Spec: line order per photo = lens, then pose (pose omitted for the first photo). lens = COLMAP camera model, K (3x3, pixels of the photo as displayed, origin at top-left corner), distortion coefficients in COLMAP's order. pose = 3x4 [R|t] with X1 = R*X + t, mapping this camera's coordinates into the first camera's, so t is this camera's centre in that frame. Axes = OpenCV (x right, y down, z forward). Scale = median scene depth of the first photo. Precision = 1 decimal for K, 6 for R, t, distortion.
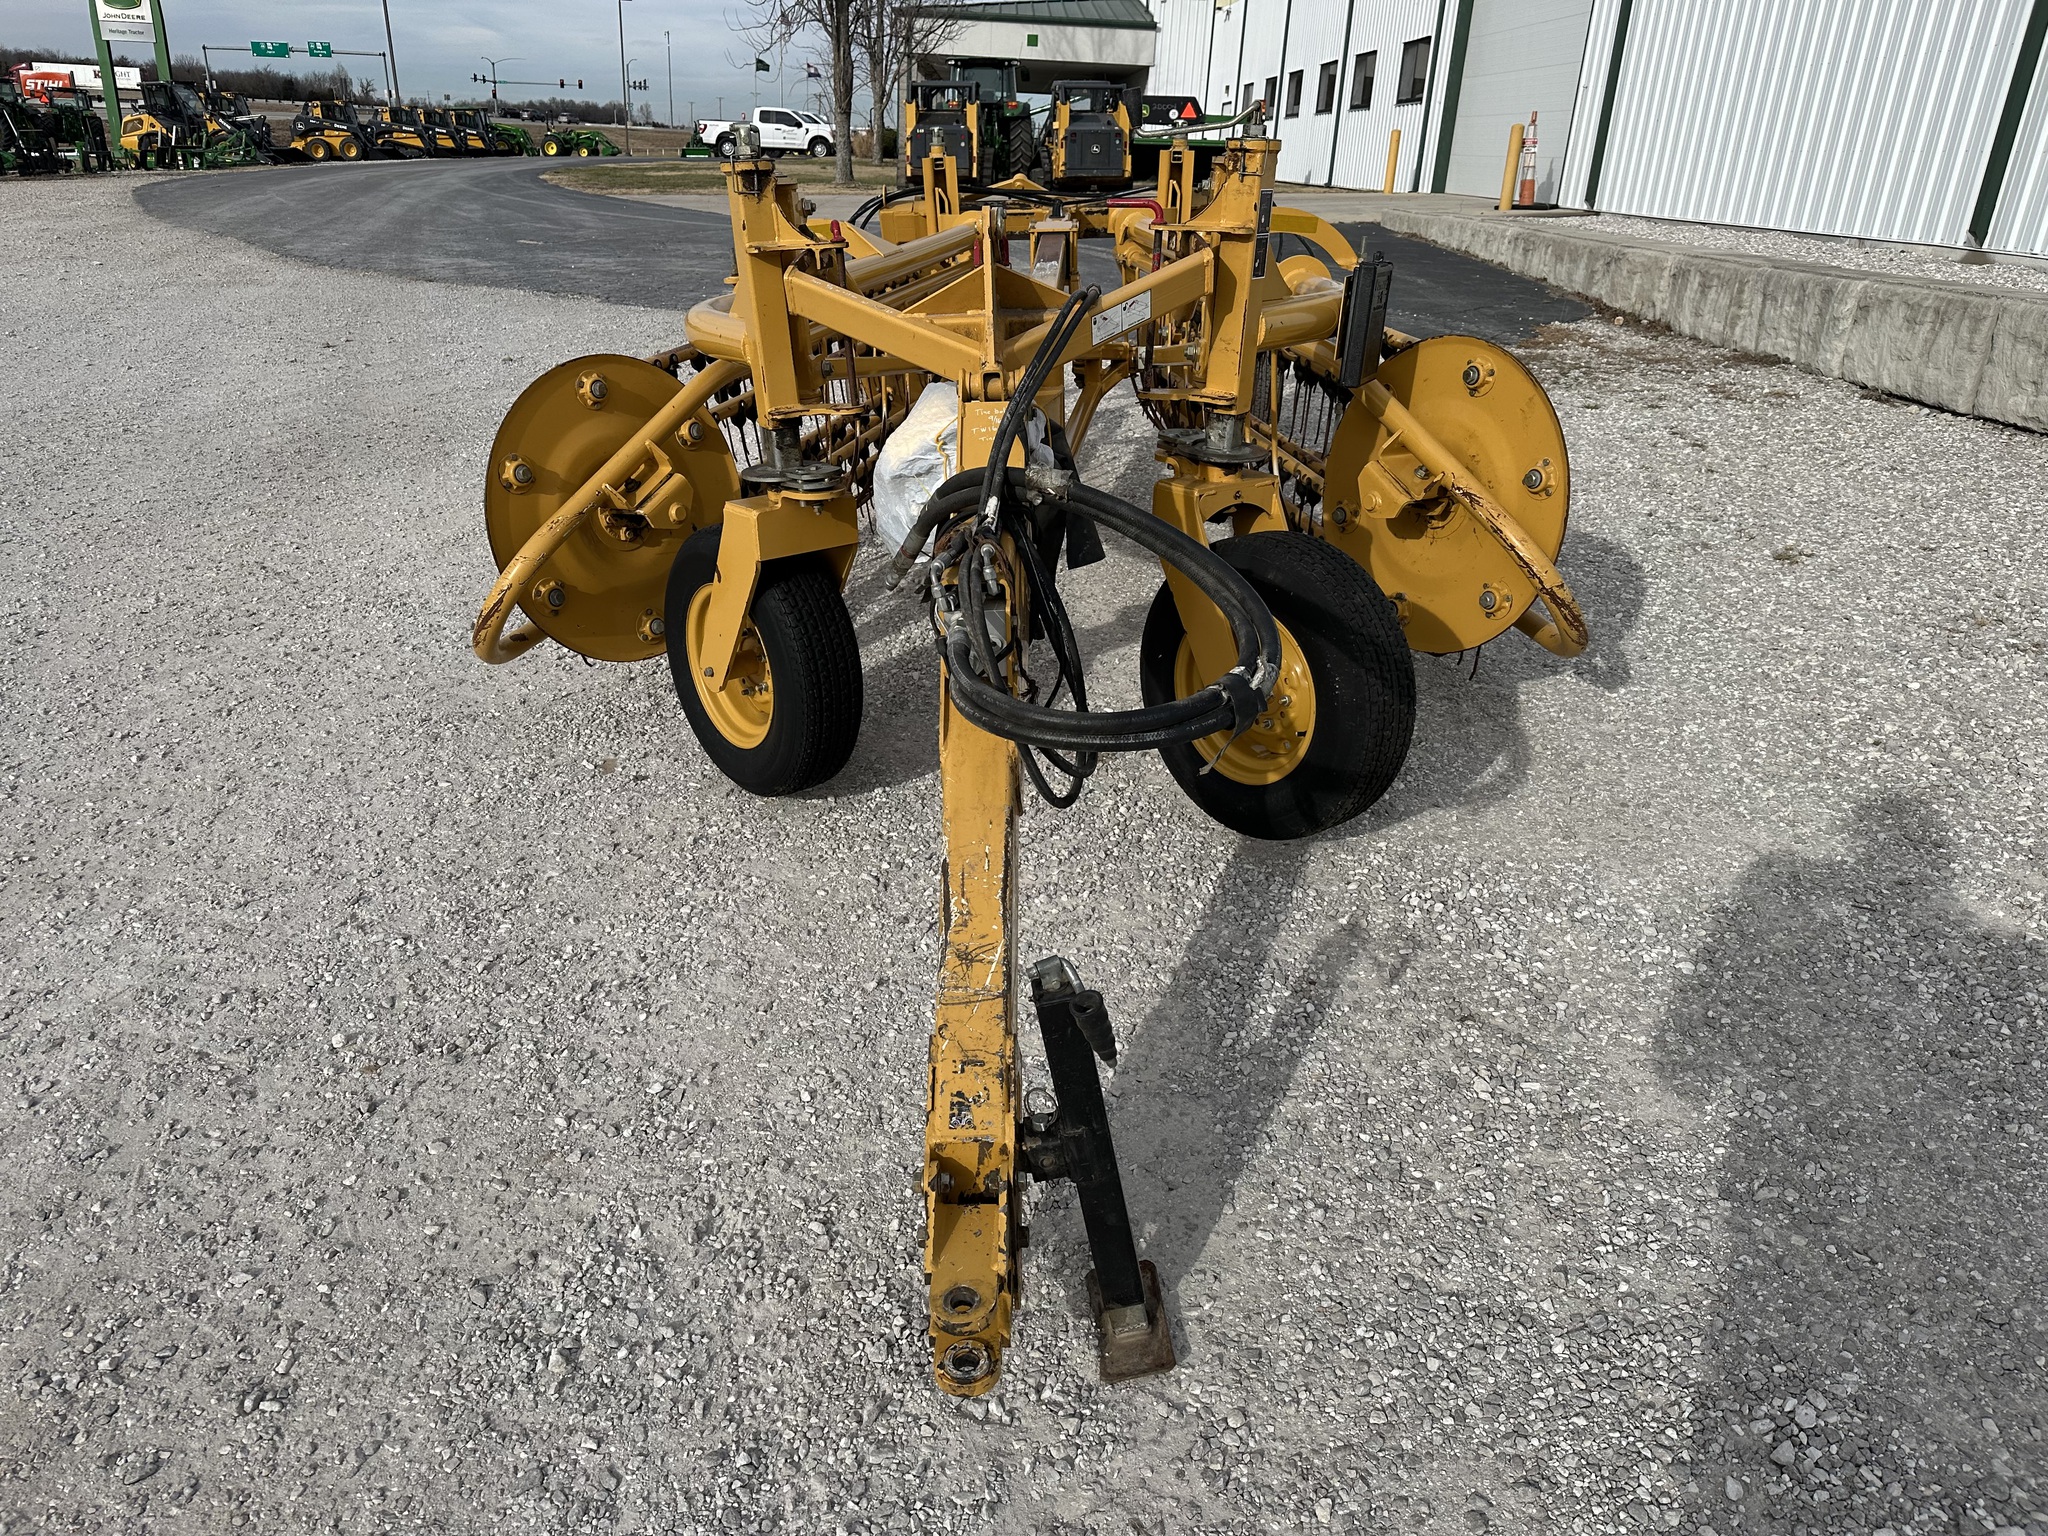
lens RADIAL K [[1431.7, 0, 978.5], [0, 1431.7, 792.6], [0, 0, 1]] dist [0.041565, -0.051974]
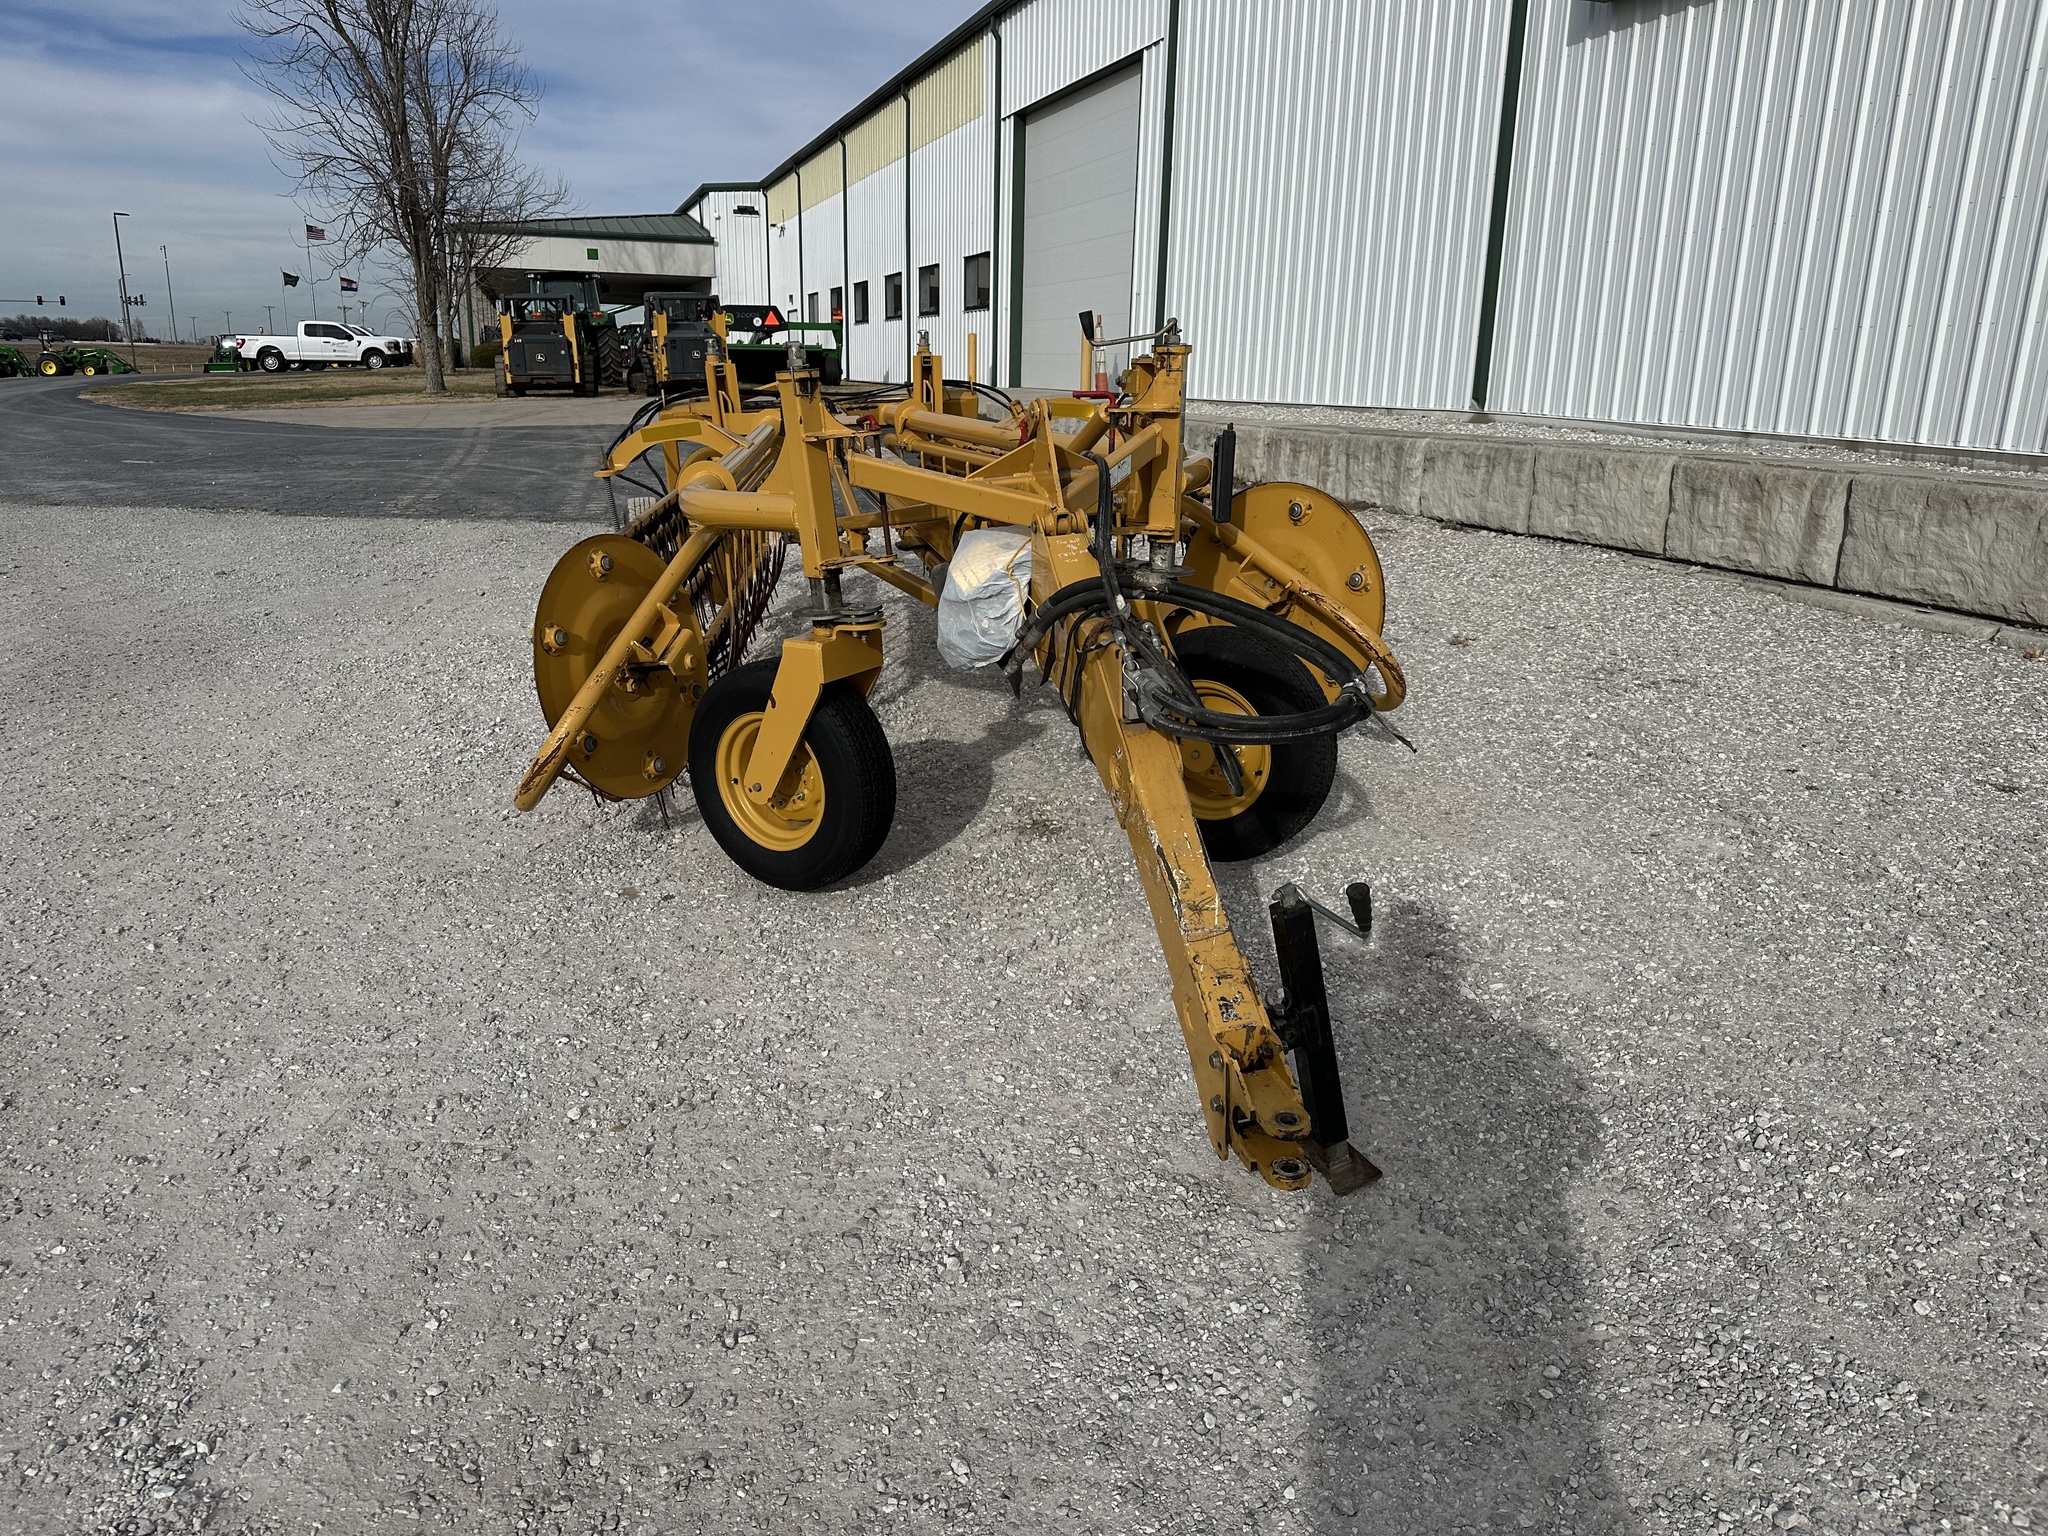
lens RADIAL K [[1431.7, 0, 1011.6], [0, 1431.7, 783.9], [0, 0, 1]] dist [0.041565, -0.051974]
pose [[0.954266, -0.108587, 0.278540, -0.144043], [0.143206, 0.983886, -0.107058, 0.030977], [-0.262426, 0.142050, 0.954439, -0.077842]]
